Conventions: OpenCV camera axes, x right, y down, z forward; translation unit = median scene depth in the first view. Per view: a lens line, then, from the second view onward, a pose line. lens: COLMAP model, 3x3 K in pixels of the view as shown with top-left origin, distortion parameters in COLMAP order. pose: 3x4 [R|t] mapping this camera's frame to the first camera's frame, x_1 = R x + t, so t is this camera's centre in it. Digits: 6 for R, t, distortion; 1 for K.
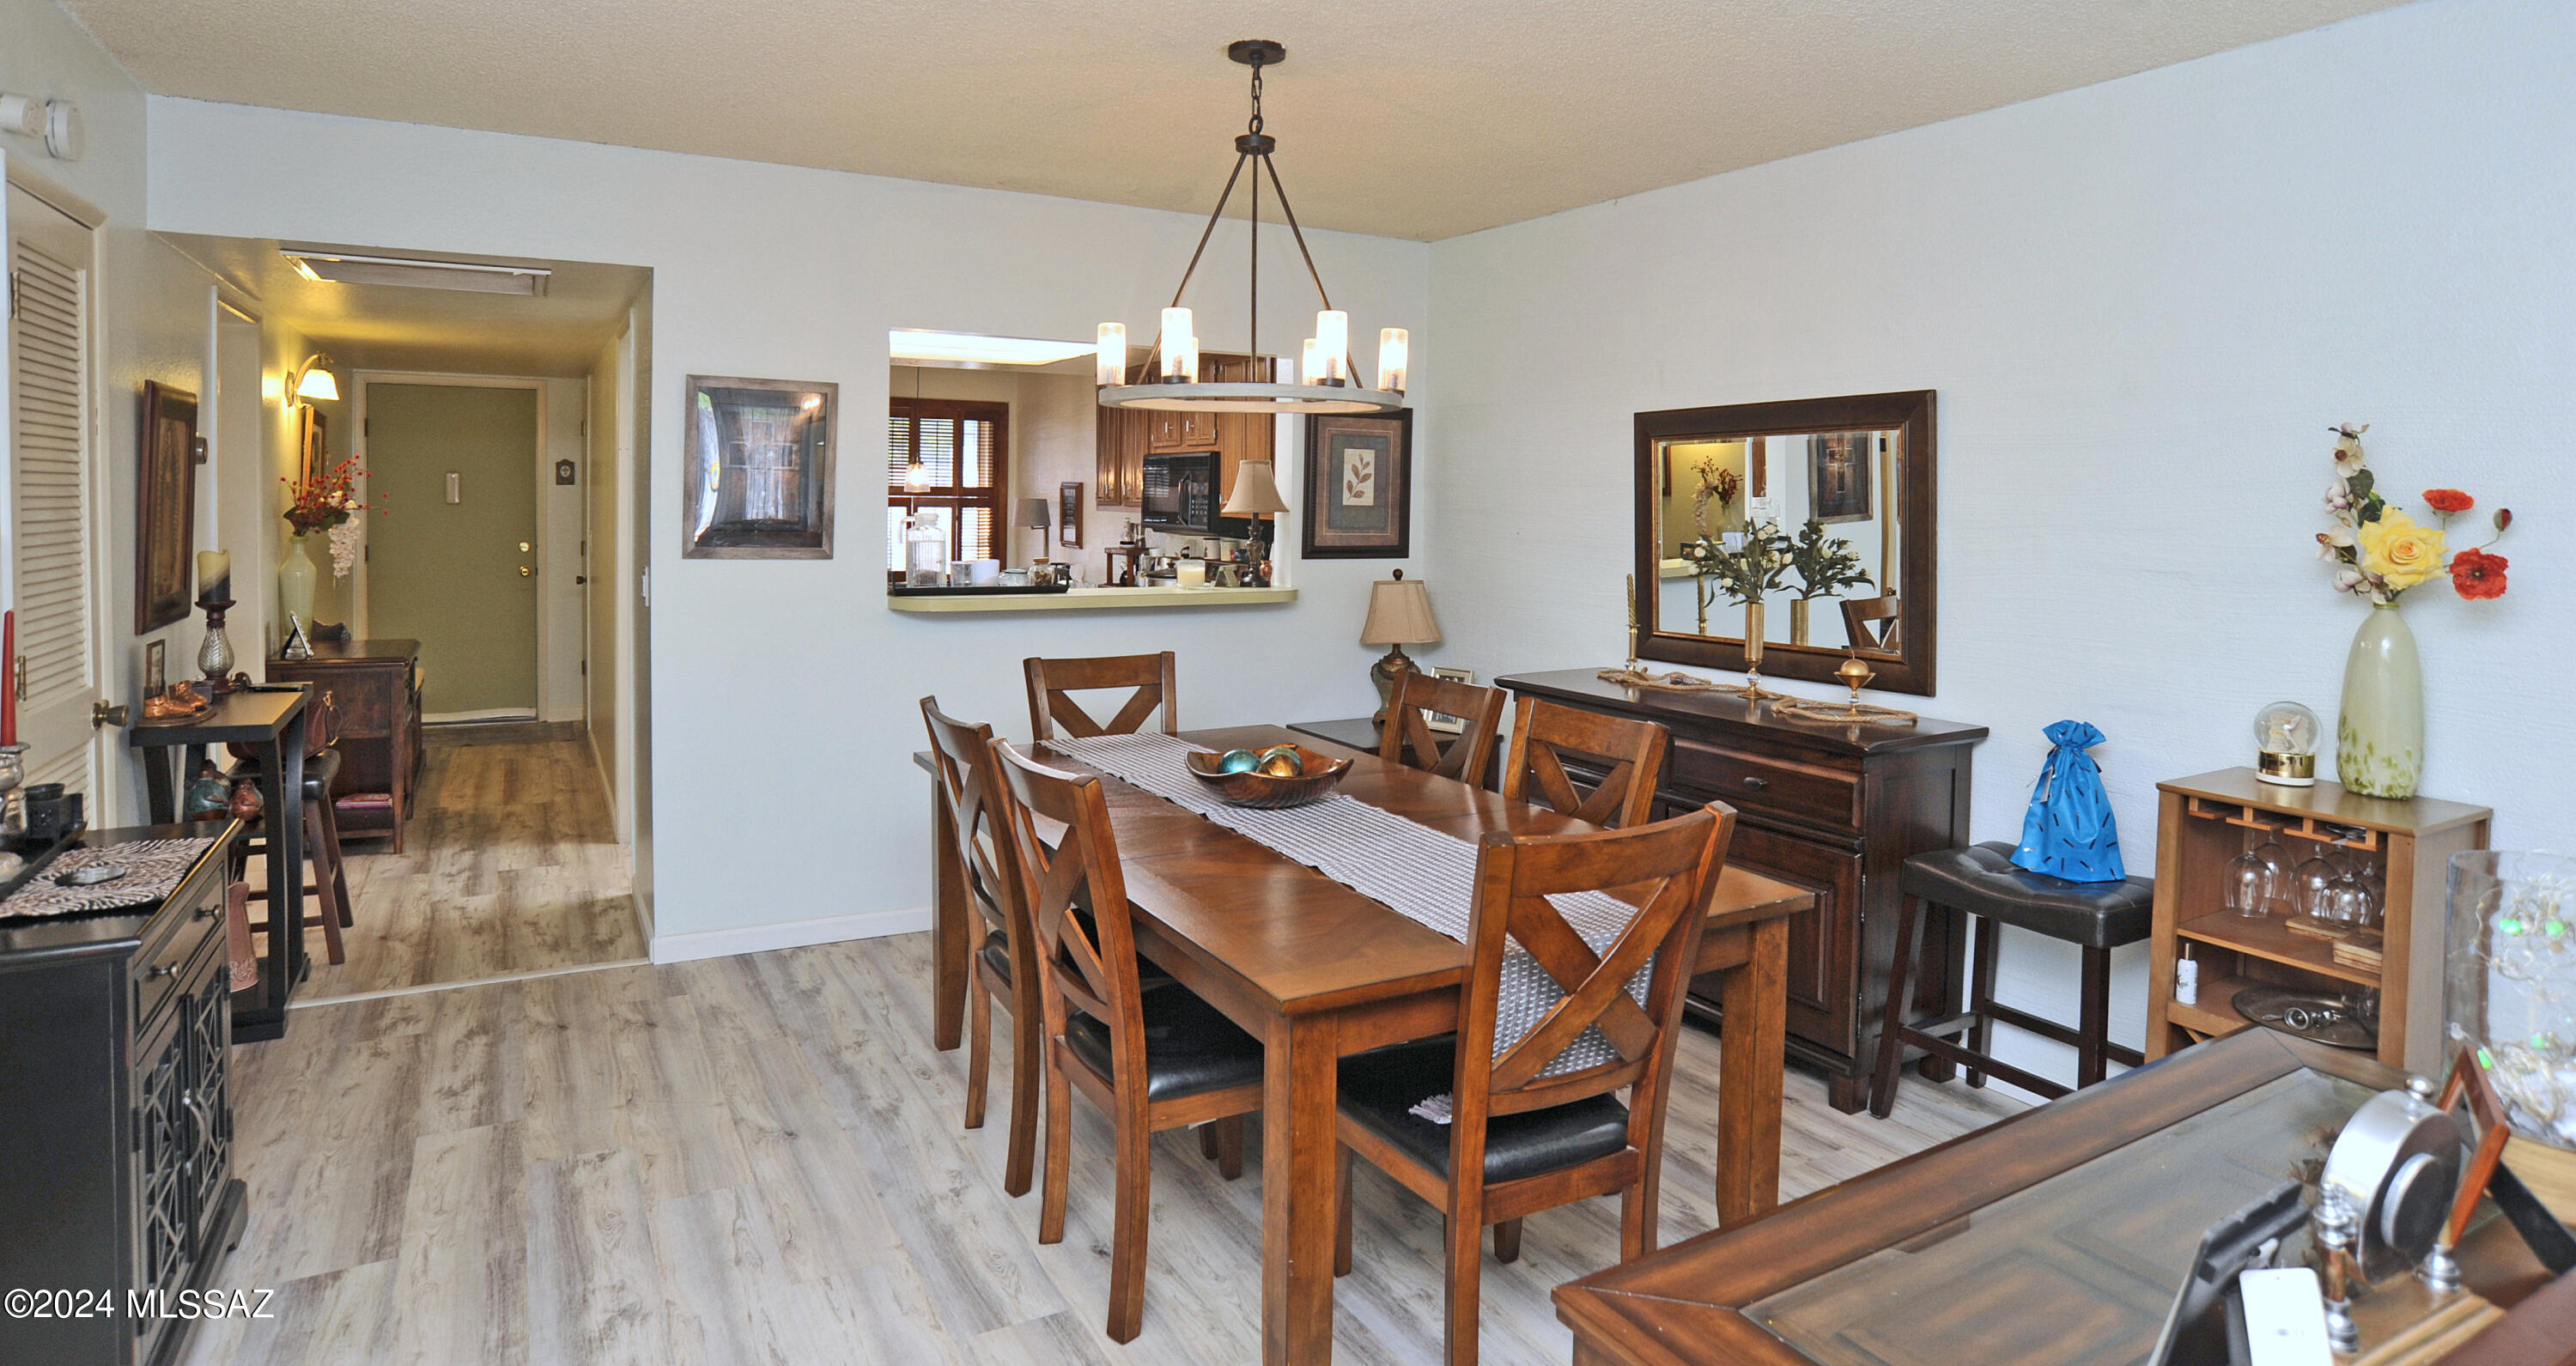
lens RADIAL K [[1350.4, 0, 1258.9], [0, 1350.4, 549.1], [0, 0, 1]] dist [-0.041387, -0.000532]
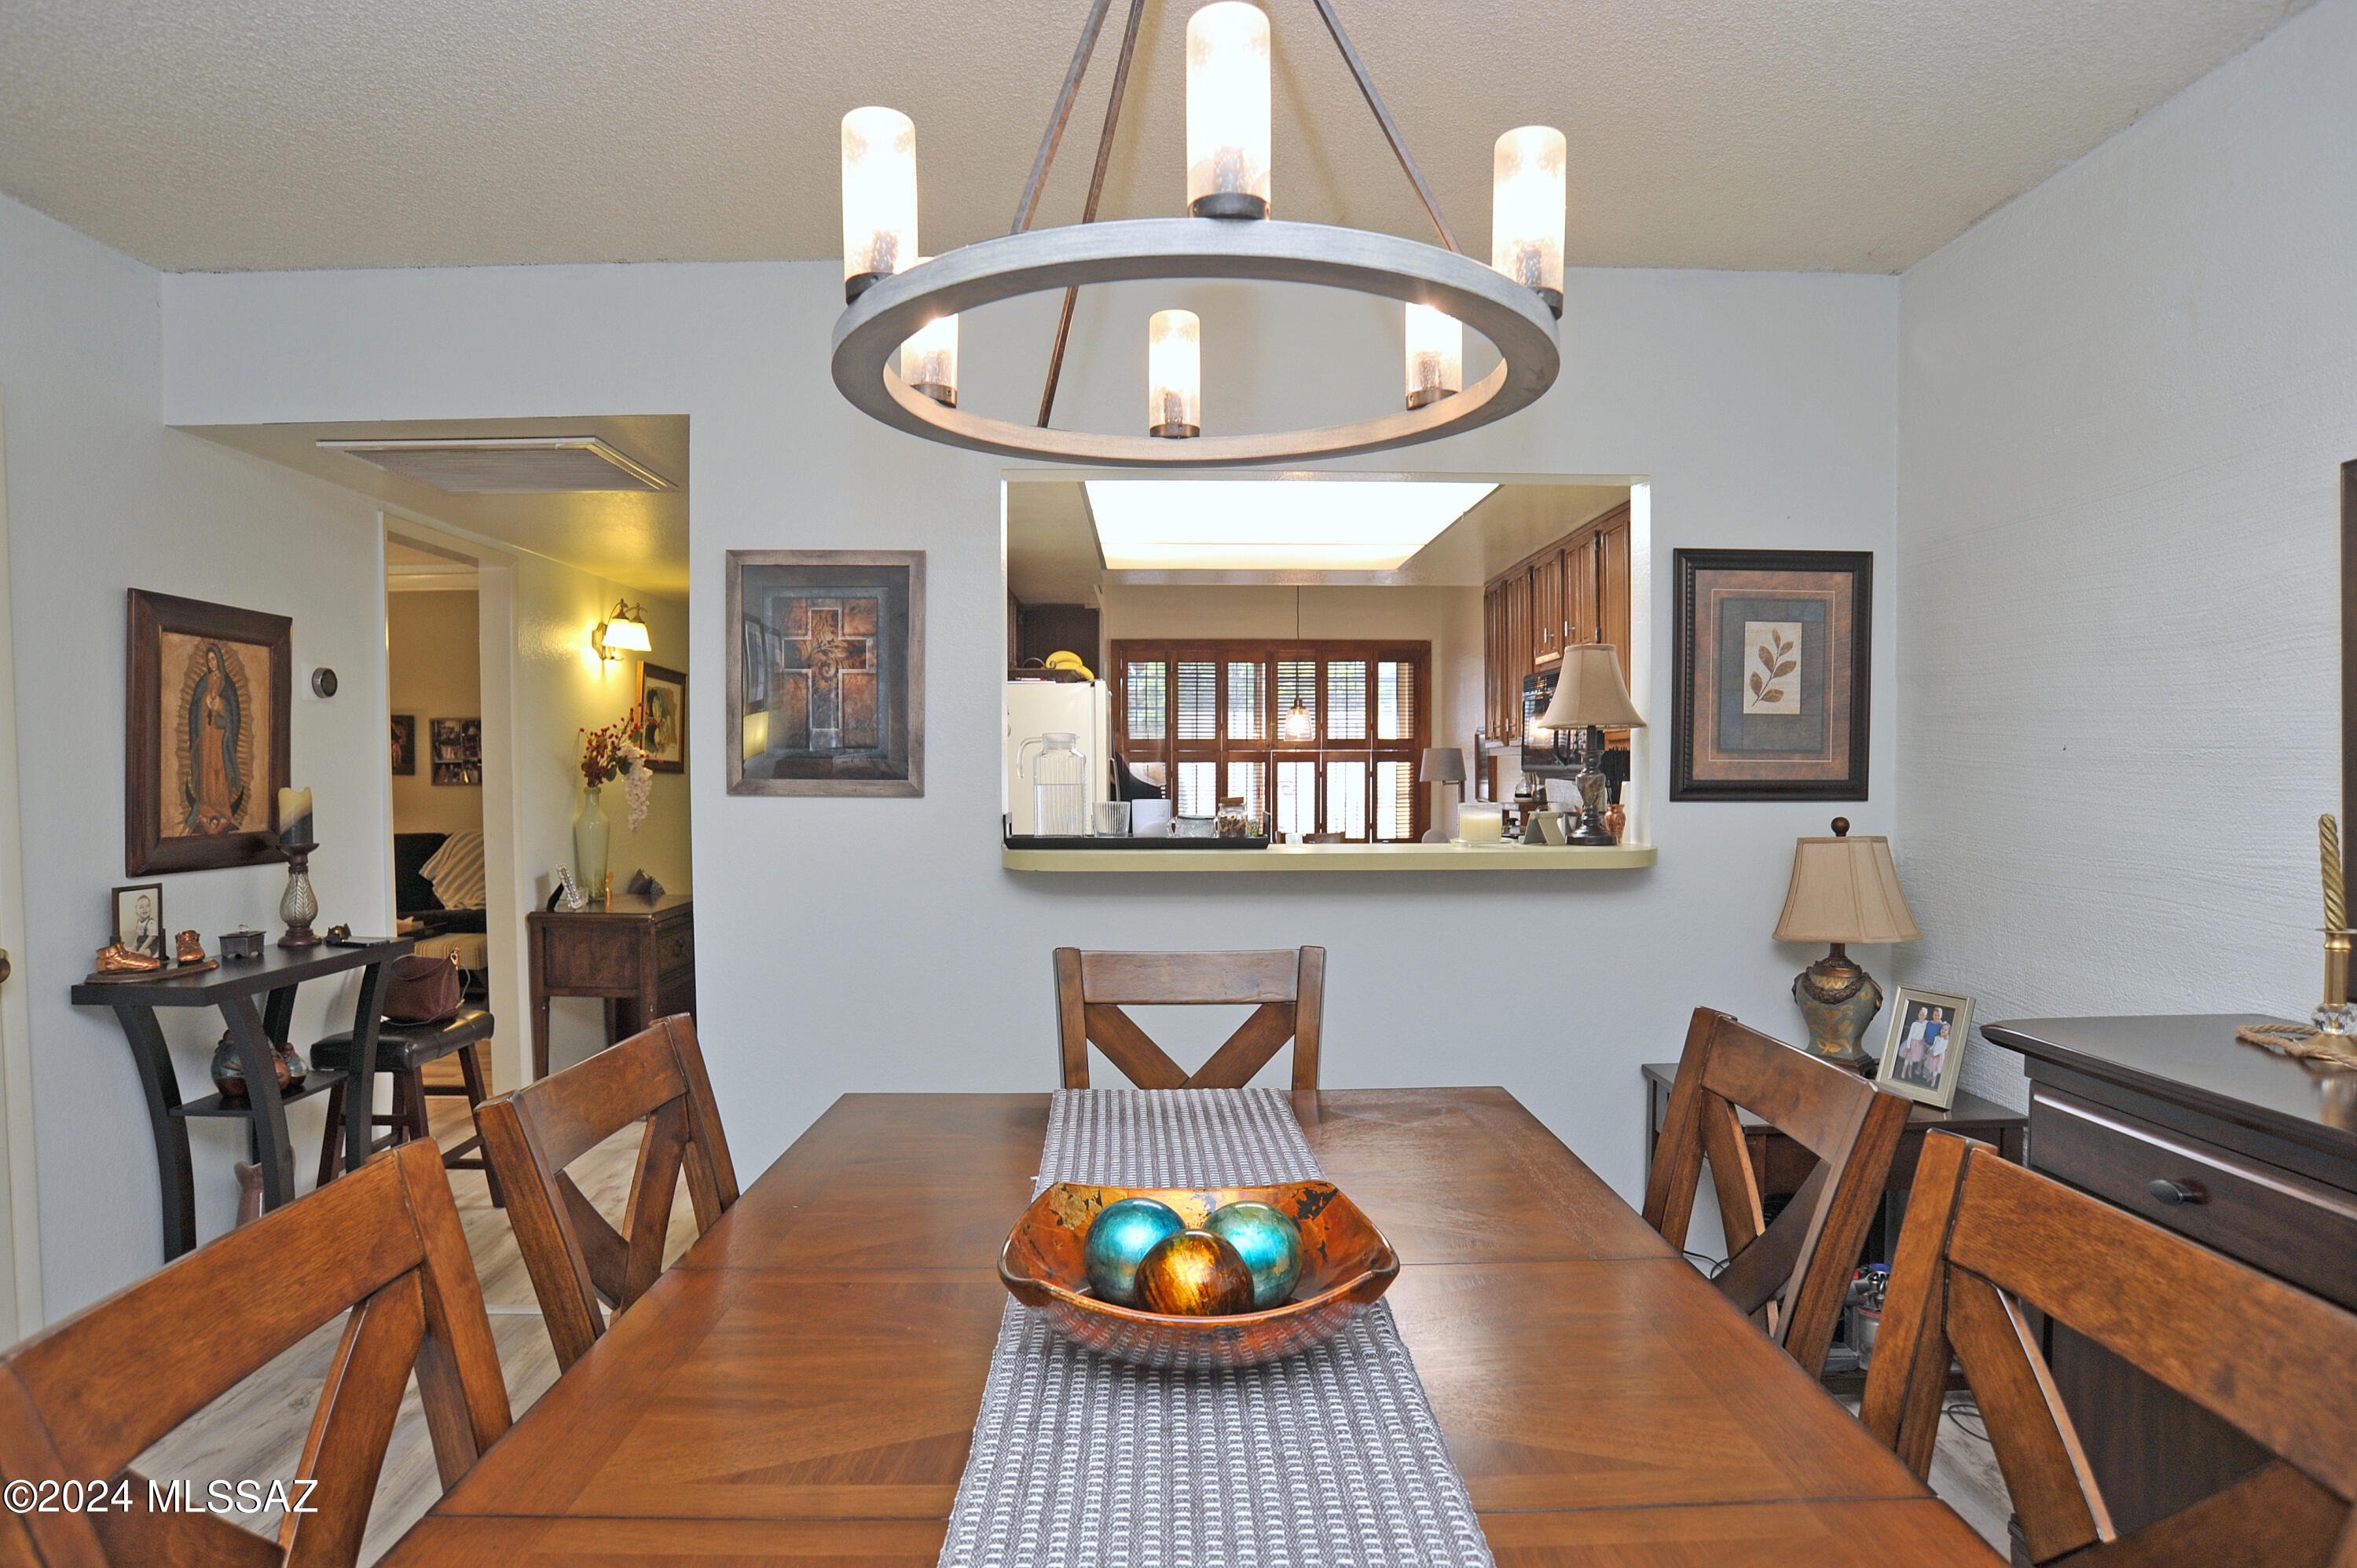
lens RADIAL K [[1307.1, 0, 1195.9], [0, 1307.1, 830.1], [0, 0, 1]] dist [-0.057614, 0.003974]
pose [[0.894075, 0.004551, -0.447895, 0.101357], [-0.002605, 0.999984, 0.004959, 0.017453], [0.447910, -0.003267, 0.894073, 0.357940]]
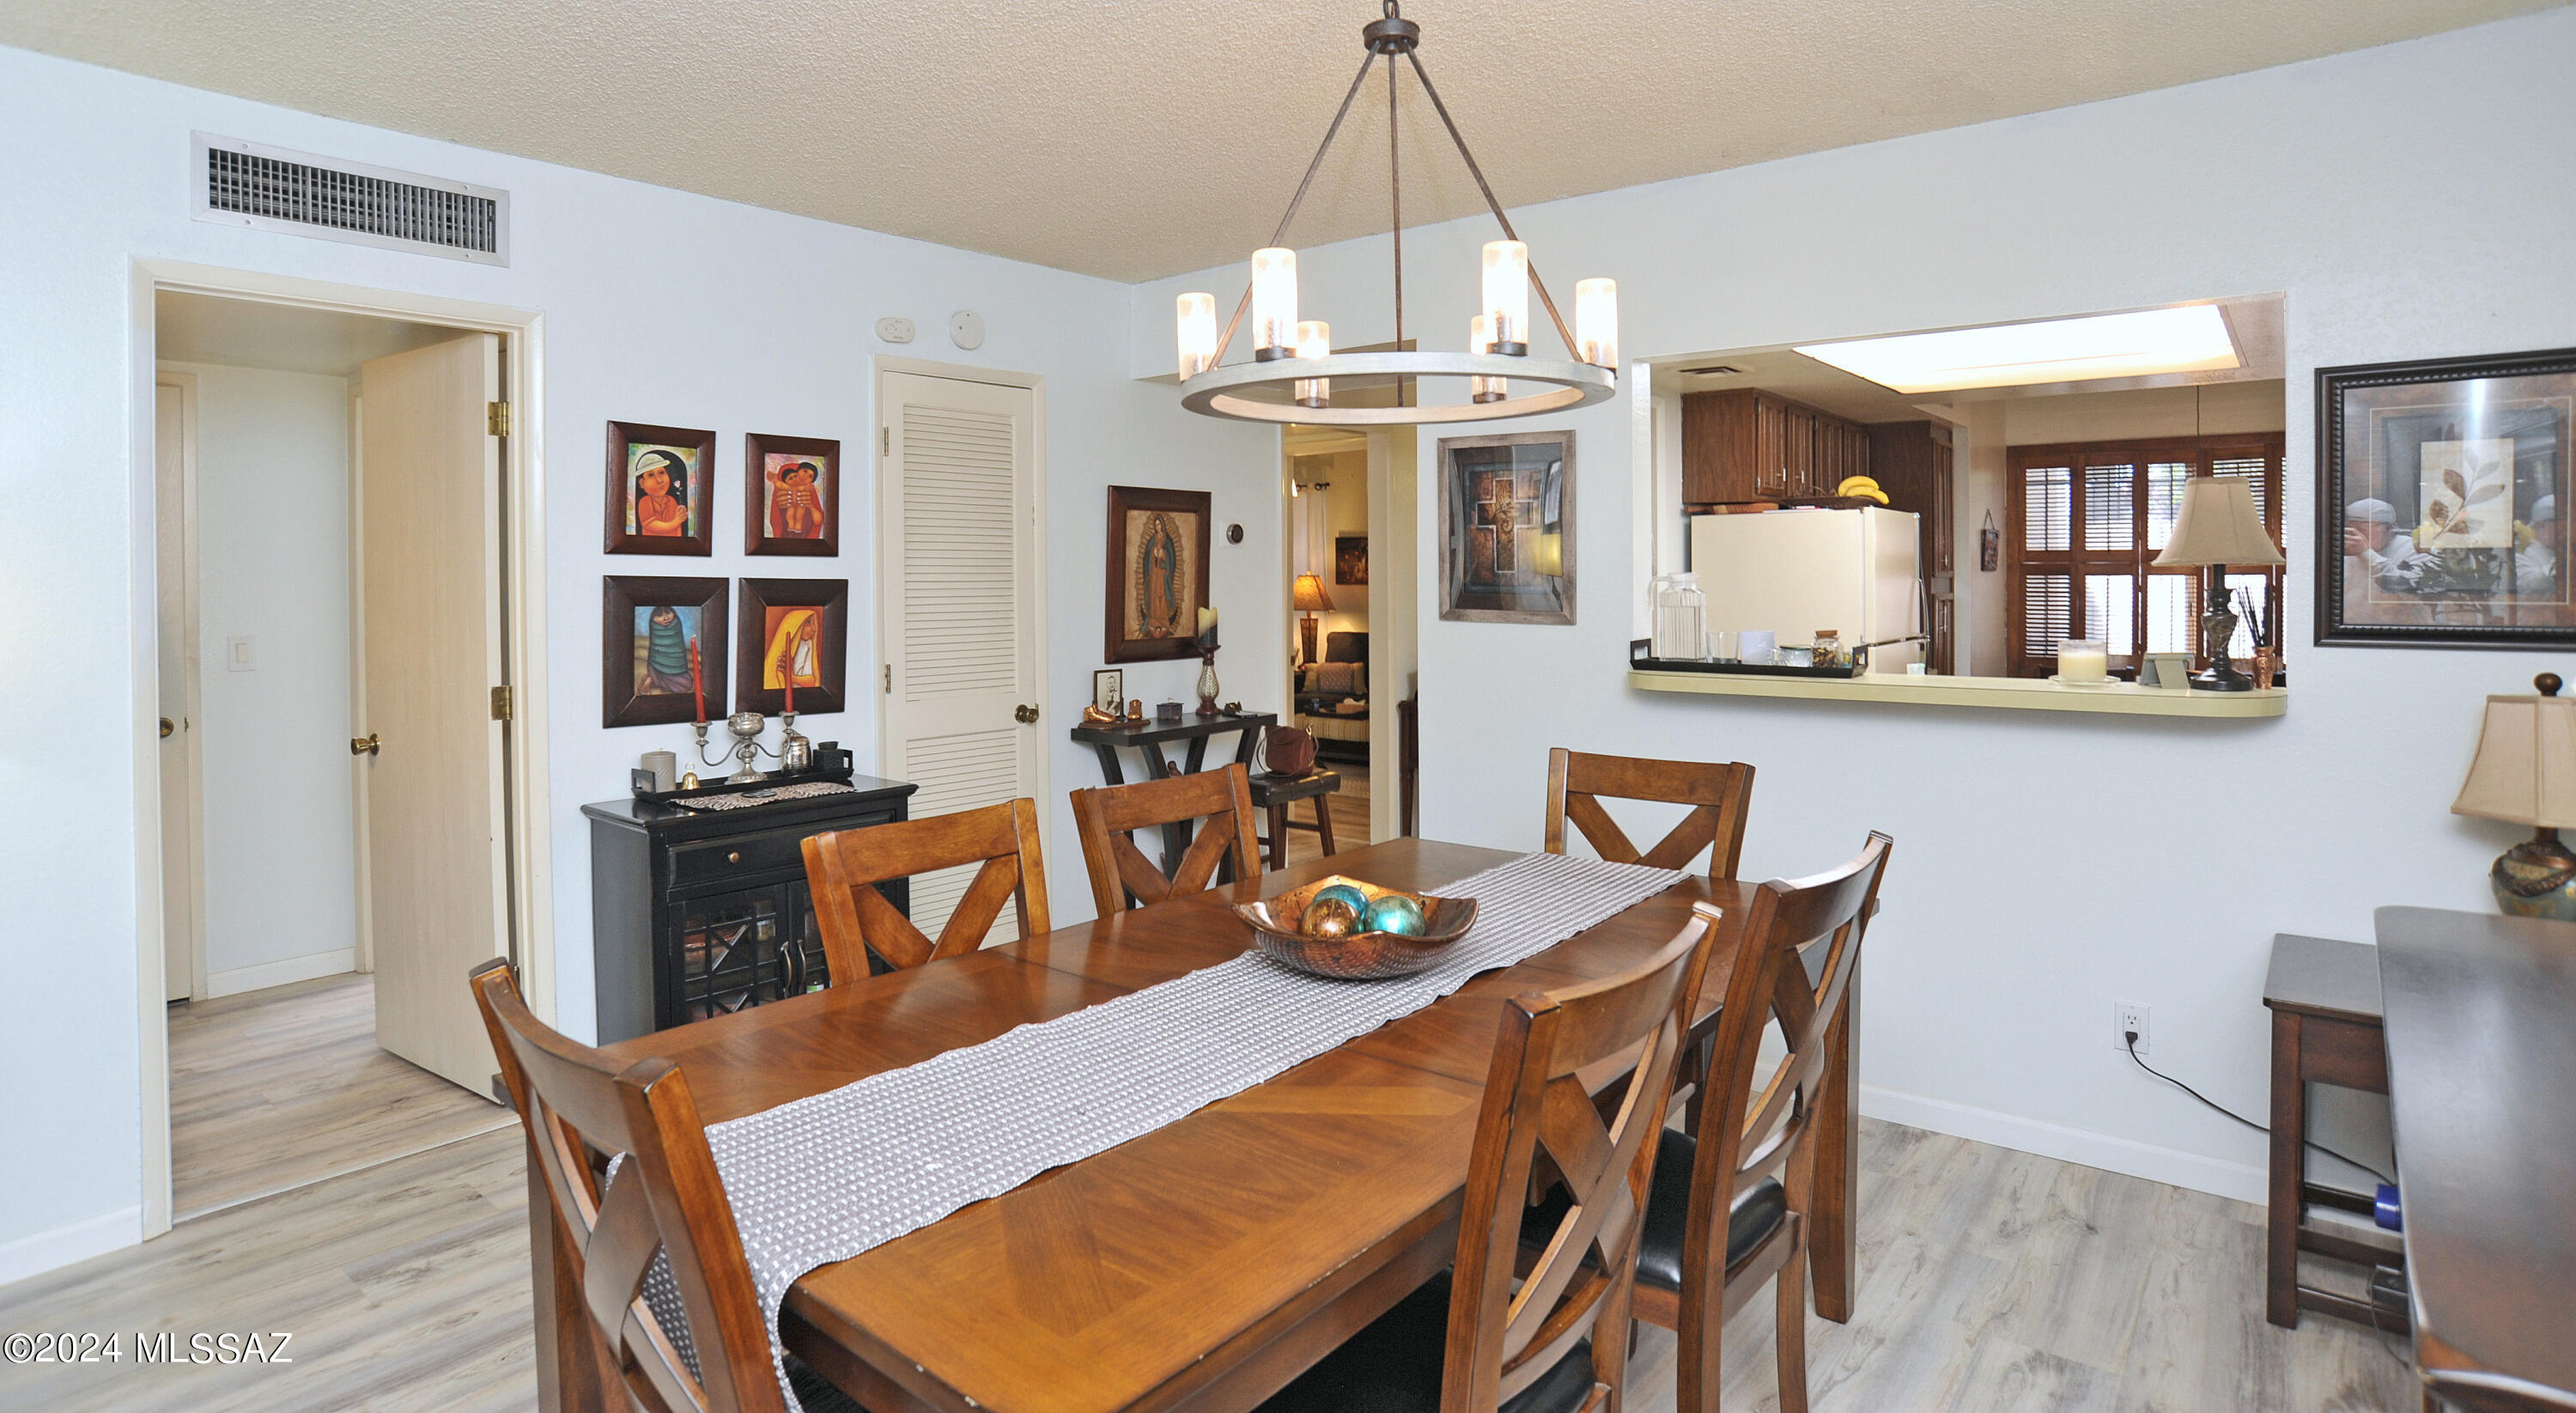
lens RADIAL K [[1334.7, 0, 1283.3], [0, 1334.7, 580.9], [0, 0, 1]] dist [-0.044564, 0.005960]
pose [[0.399144, -0.011814, -0.916812, 0.344130], [-0.023306, 0.999463, -0.023025, 0.002730], [0.916592, 0.030558, 0.398654, 0.378263]]
